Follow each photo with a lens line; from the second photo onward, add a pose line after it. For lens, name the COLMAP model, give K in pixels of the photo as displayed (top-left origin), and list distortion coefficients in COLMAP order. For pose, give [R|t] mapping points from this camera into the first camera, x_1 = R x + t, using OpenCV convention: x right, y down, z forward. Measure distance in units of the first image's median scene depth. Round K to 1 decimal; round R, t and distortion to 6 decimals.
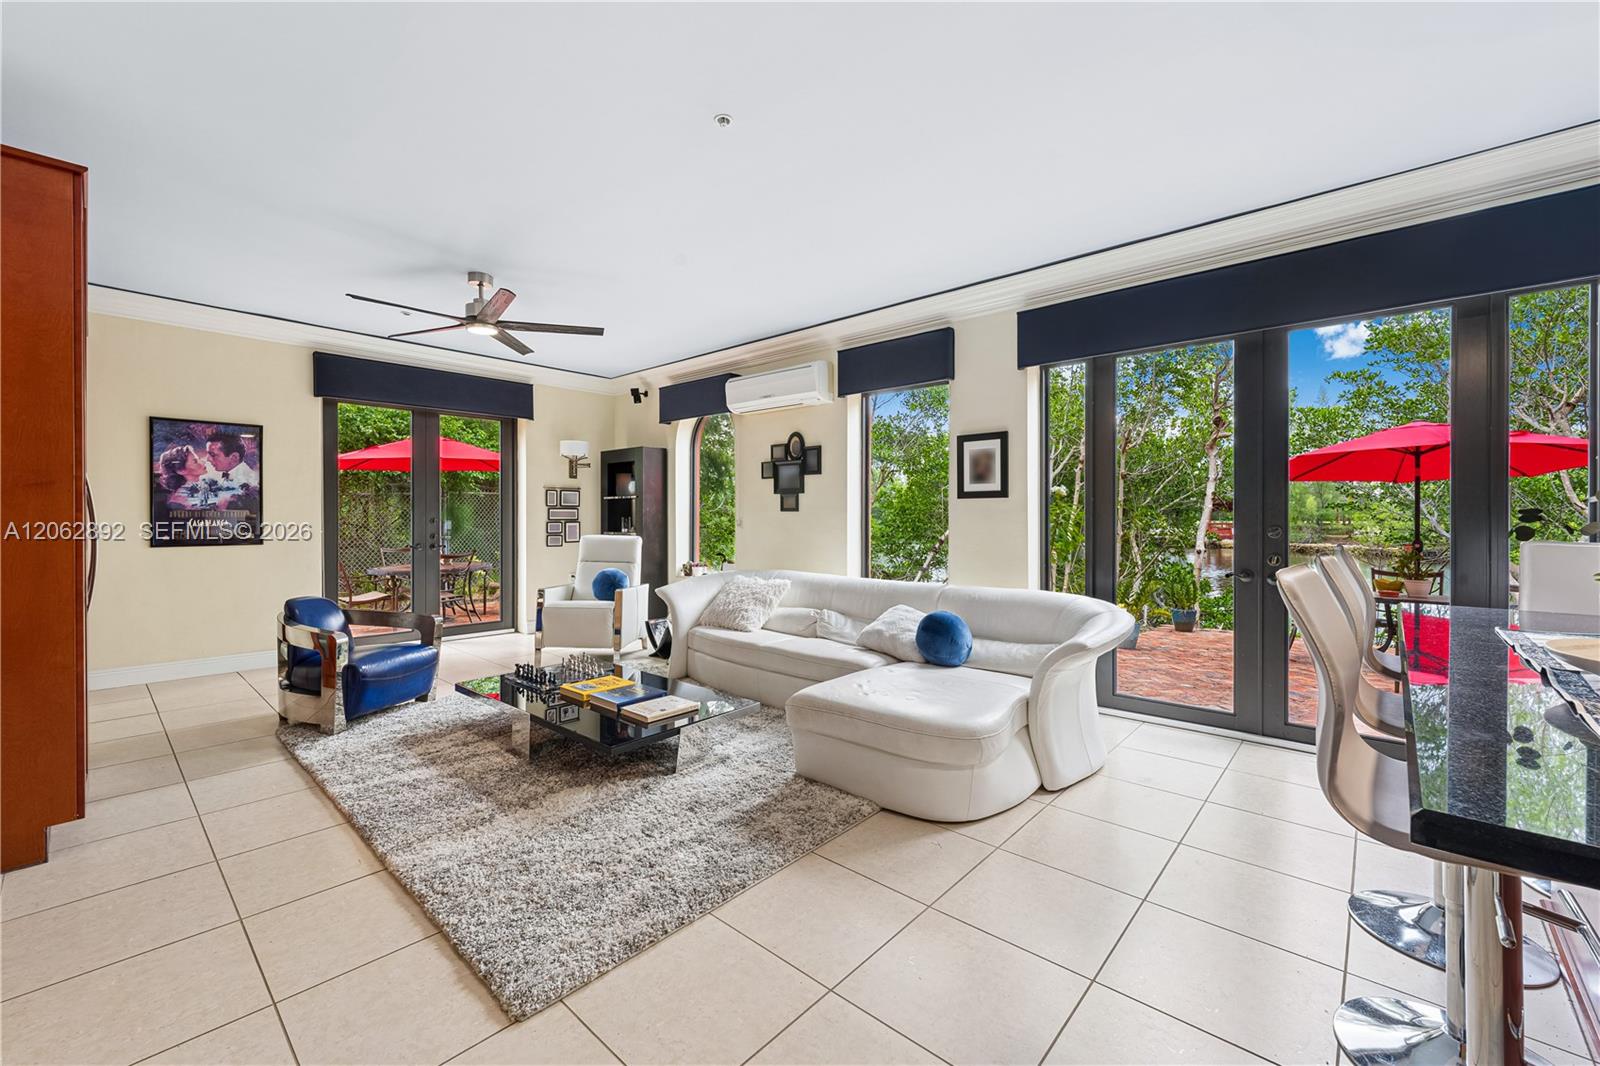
lens RADIAL K [[654.6, 0, 796.2], [0, 654.6, 521.7], [0, 0, 1]] dist [-0.001540, -0.000286]
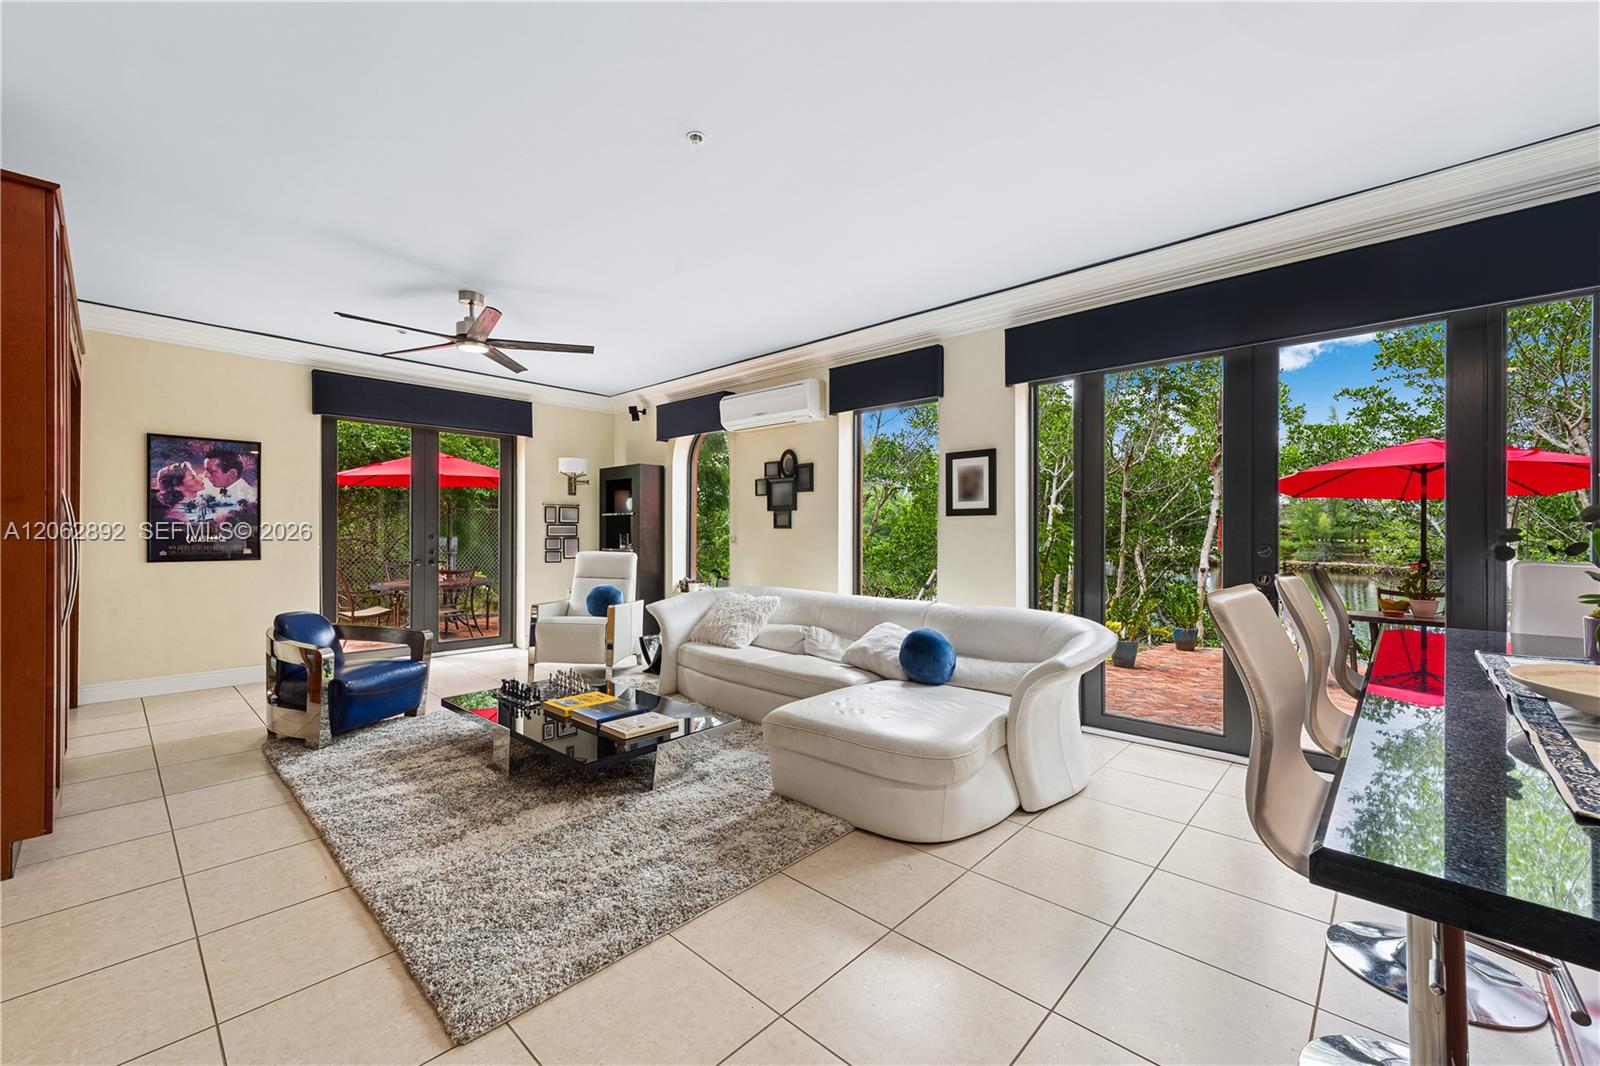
lens RADIAL K [[648.1, 0, 795.8], [0, 648.1, 534.9], [0, 0, 1]] dist [0.006899, 0.000172]
pose [[0.999851, 0.002549, -0.017093, 0.035437], [-0.002645, 0.999981, -0.005643, -0.000376], [0.017078, 0.005687, 0.999838, 0.007393]]
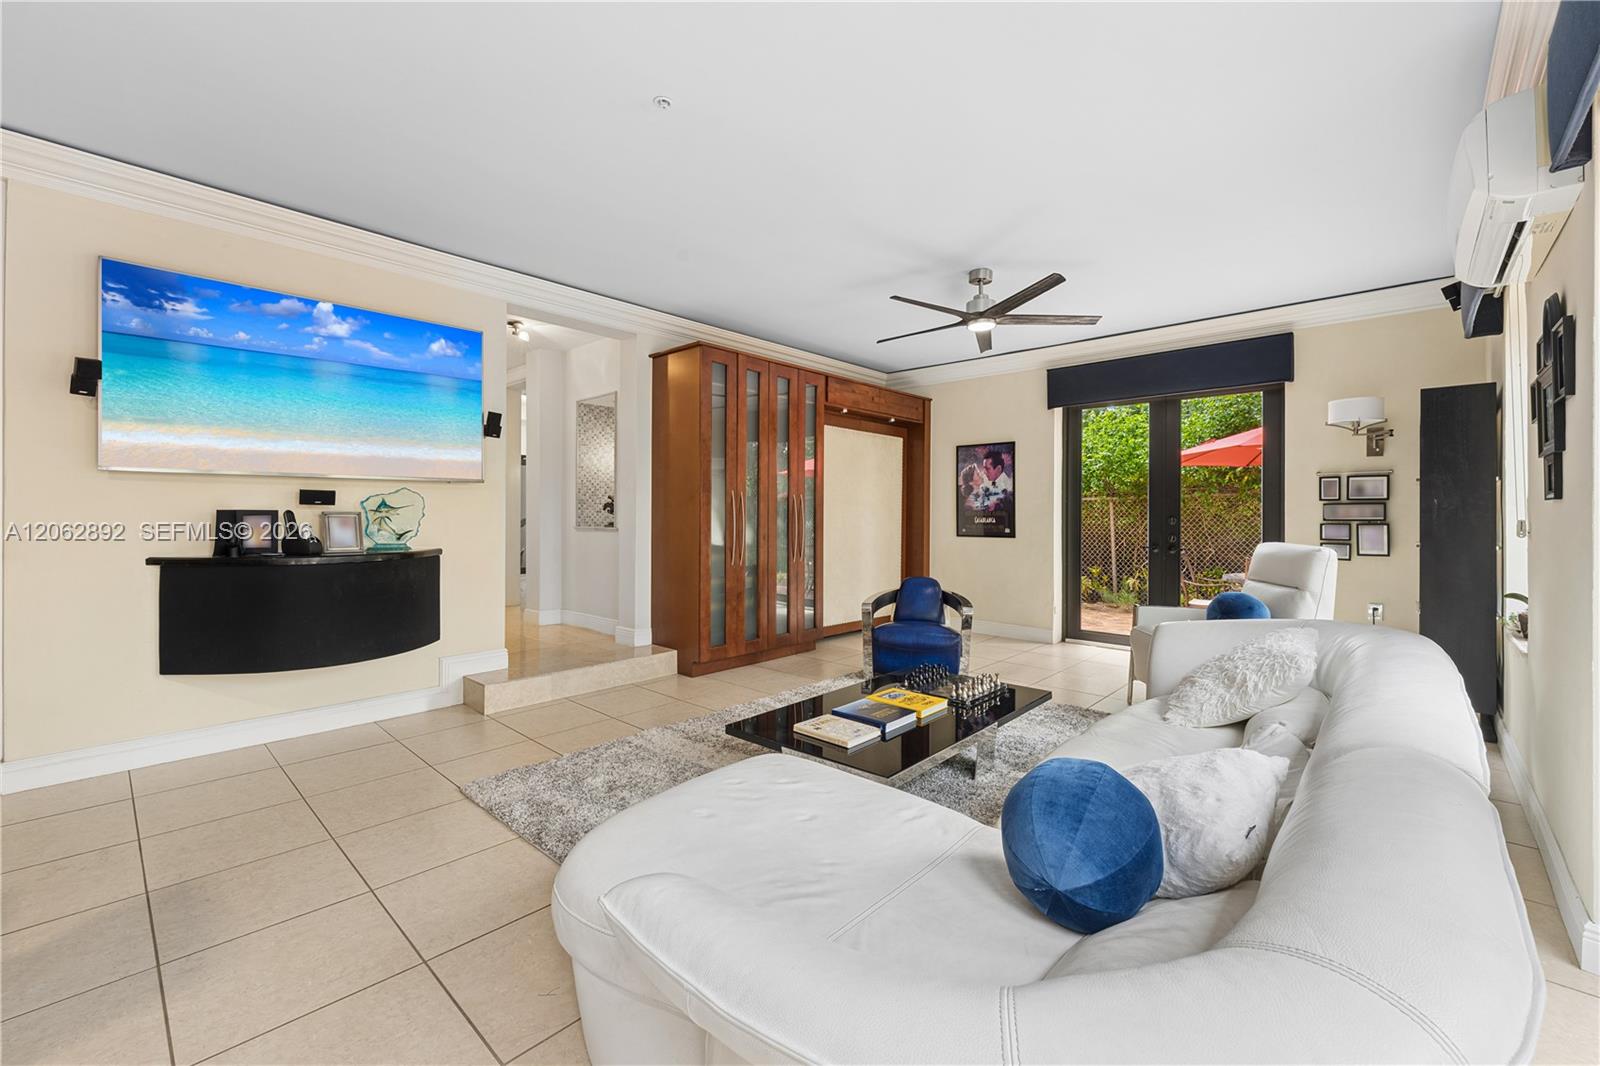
lens RADIAL K [[654.6, 0, 796.2], [0, 654.6, 521.7], [0, 0, 1]] dist [-0.001540, -0.000286]
pose [[-0.013956, 0.008984, -0.999862, 0.507577], [-0.009679, 0.999912, 0.009120, -0.003301], [0.999856, 0.009805, -0.013868, 0.717565]]
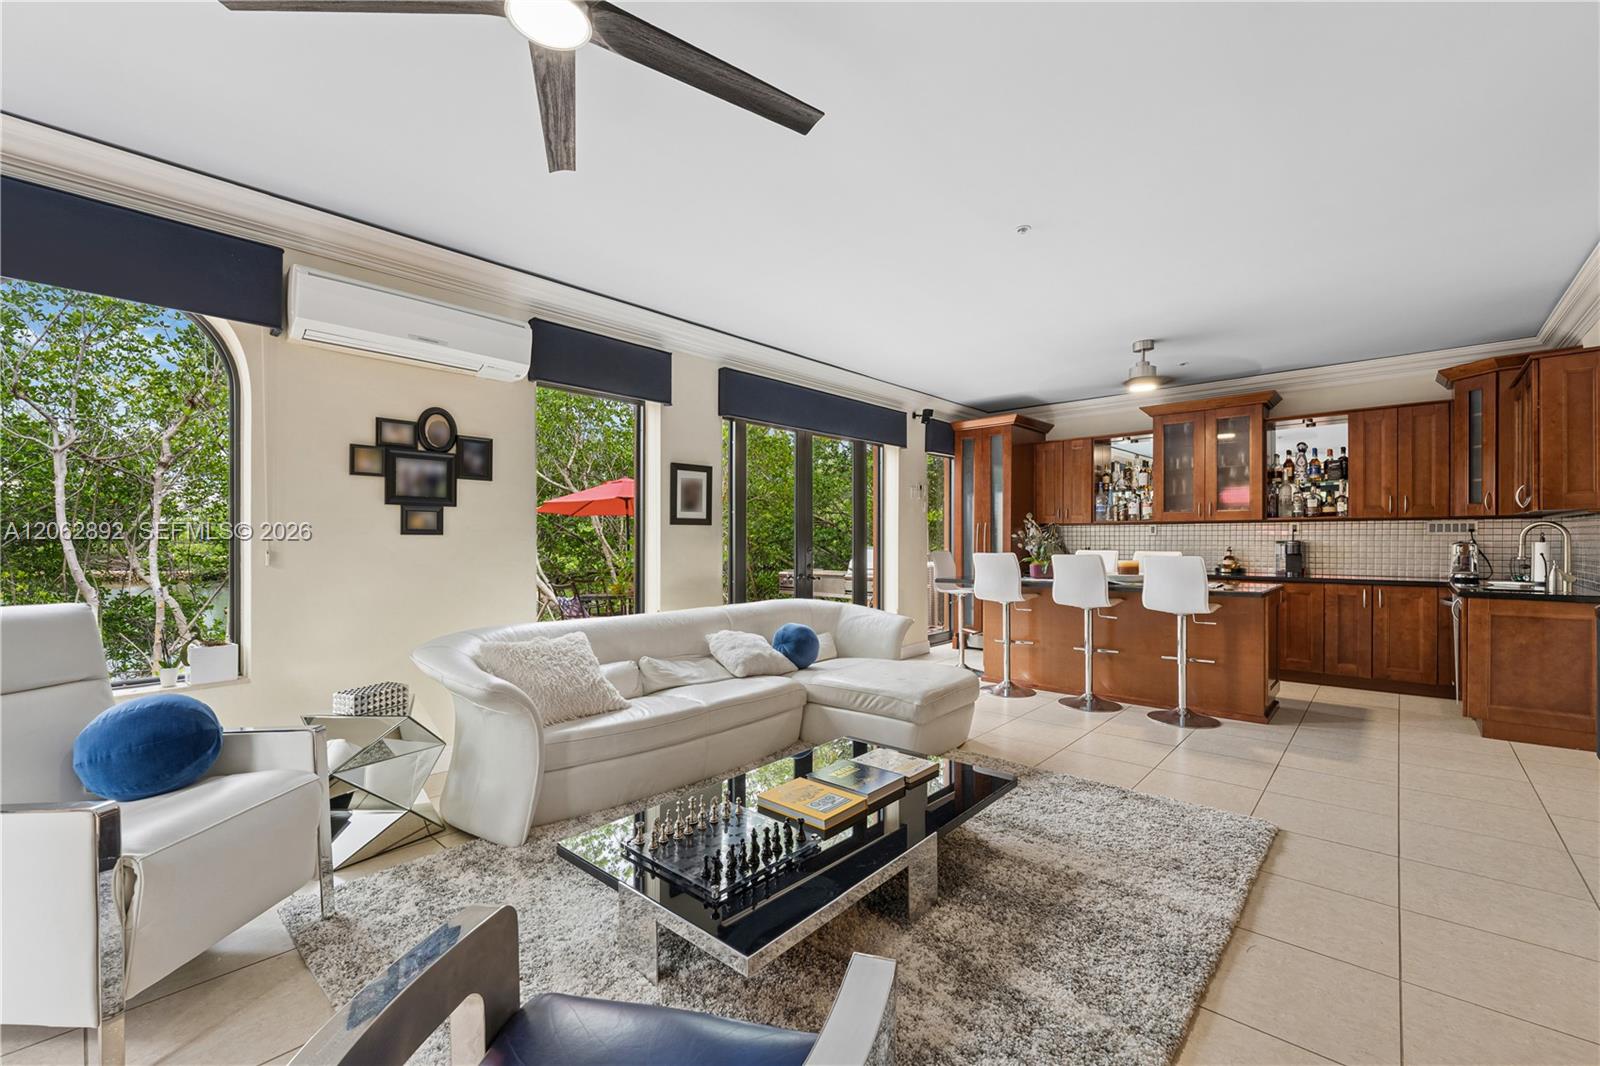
lens RADIAL K [[669.7, 0, 800.0], [0, 669.7, 533.0], [0, 0, 1]] dist [0.002075, 0.000220]
pose [[-0.007548, 0.008198, 0.999938, -0.827751], [0.005260, 0.999953, -0.008159, -0.013400], [-0.999958, 0.005198, -0.007591, 0.851061]]
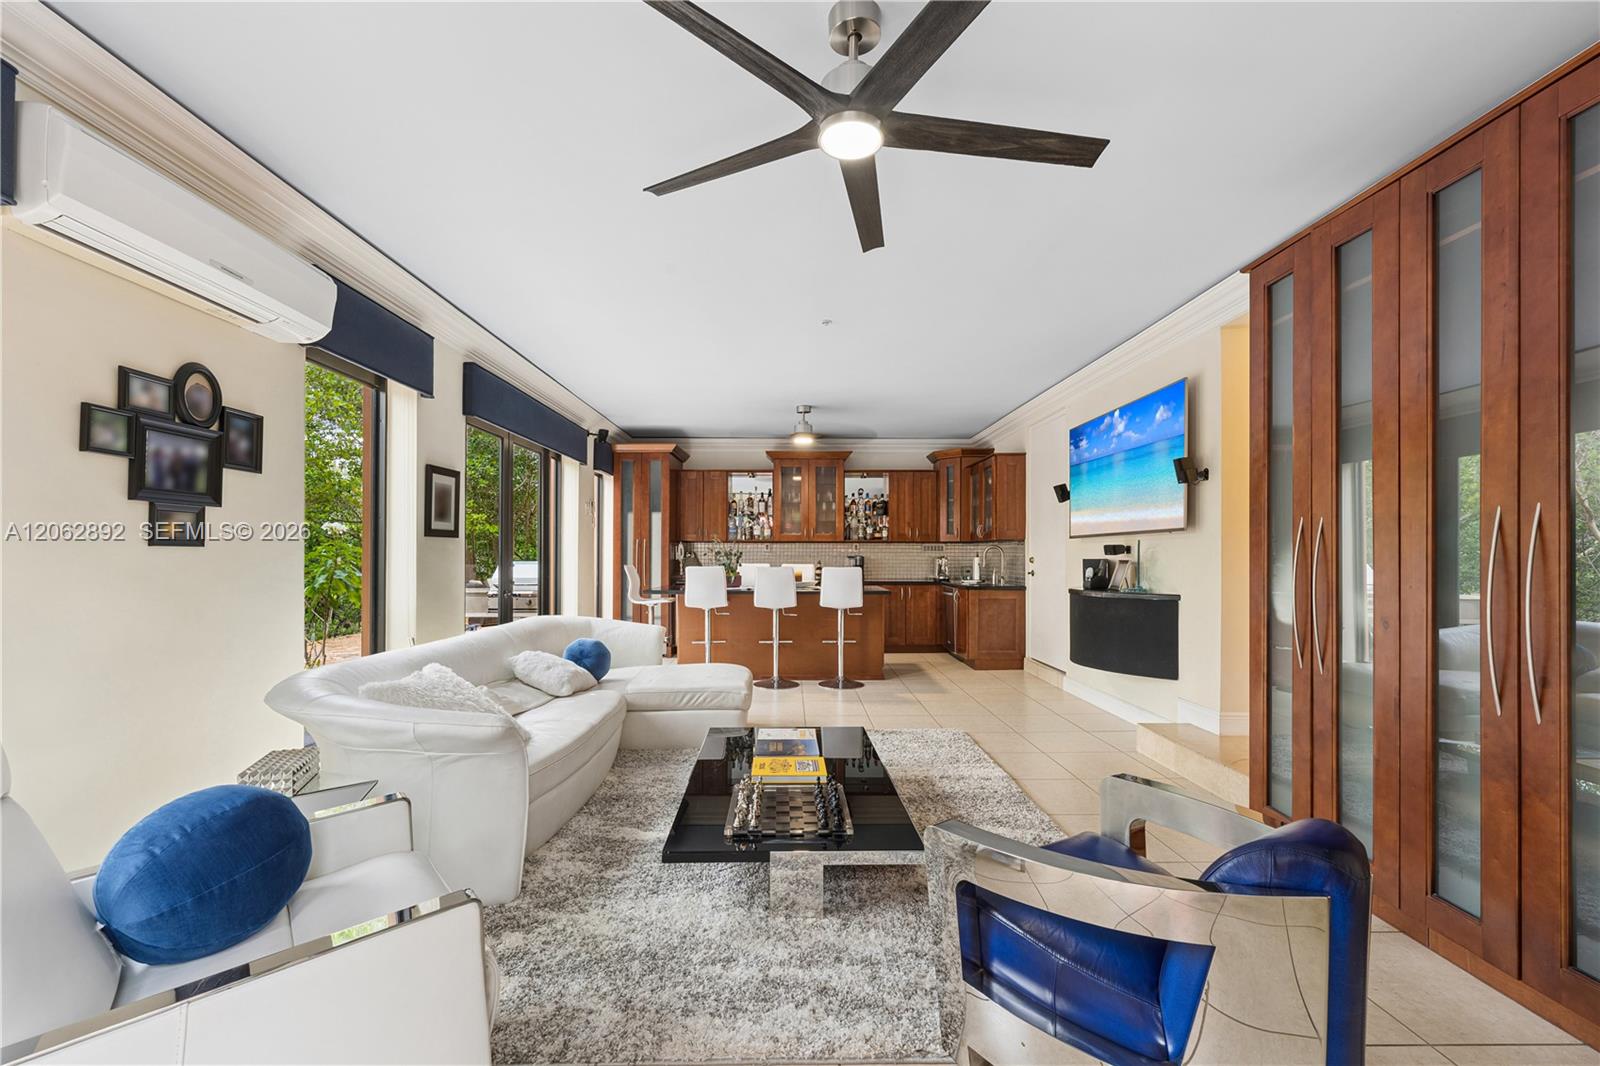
lens RADIAL K [[658.2, 0, 810.8], [0, 658.2, 539.1], [0, 0, 1]] dist [0.000358, 0.000042]
pose [[-0.692583, 0.013186, 0.721217, -0.768863], [-0.001088, 0.999813, -0.019324, -0.016062], [-0.721337, -0.014168, -0.692439, 1.299919]]
